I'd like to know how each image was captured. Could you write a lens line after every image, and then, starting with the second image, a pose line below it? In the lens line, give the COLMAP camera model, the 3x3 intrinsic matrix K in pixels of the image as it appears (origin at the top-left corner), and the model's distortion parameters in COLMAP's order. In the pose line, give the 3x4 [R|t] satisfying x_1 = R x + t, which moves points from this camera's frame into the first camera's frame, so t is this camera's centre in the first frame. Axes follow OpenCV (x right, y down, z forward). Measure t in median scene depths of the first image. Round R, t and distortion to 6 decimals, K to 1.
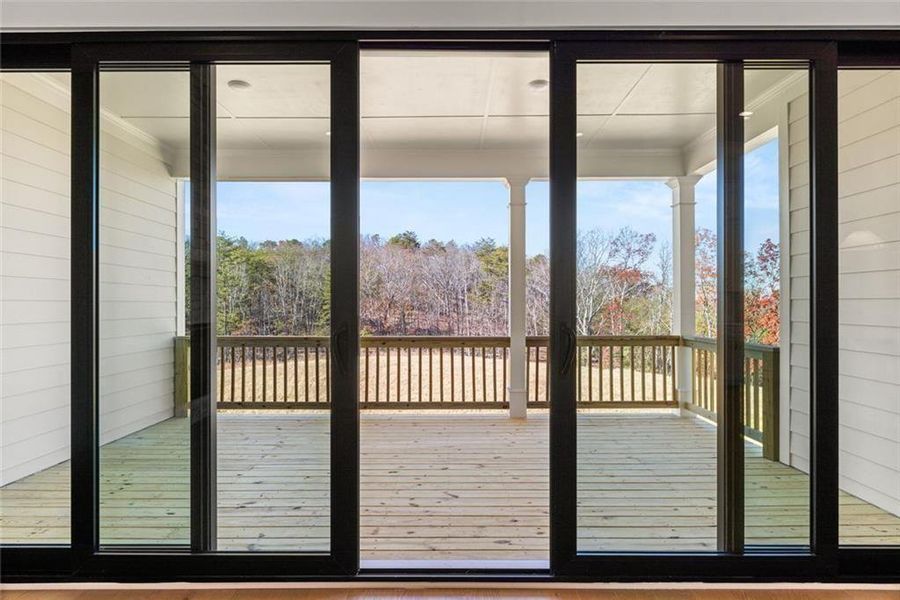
lens RADIAL K [[491.8, 0, 435.6], [0, 491.8, 305.8], [0, 0, 1]] dist [0.004249, 0.002477]
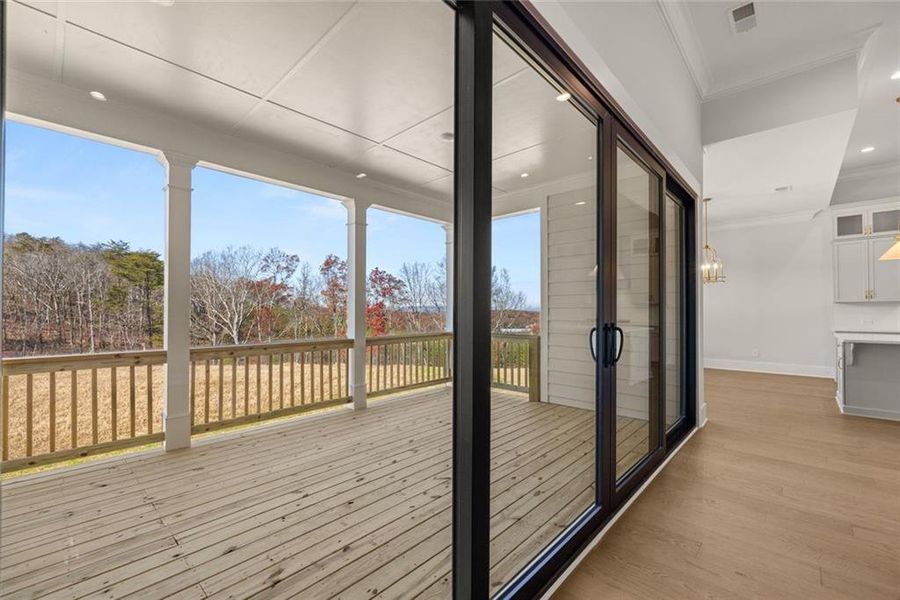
lens RADIAL K [[388.2, 0, 453.3], [0, 388.2, 307.3], [0, 0, 1]] dist [-0.002270, -0.001112]
pose [[0.660228, 0.008778, 0.751014, -0.367906], [0.000130, 0.999930, -0.011802, 0.001366], [-0.751065, 0.007890, 0.660181, 0.230888]]
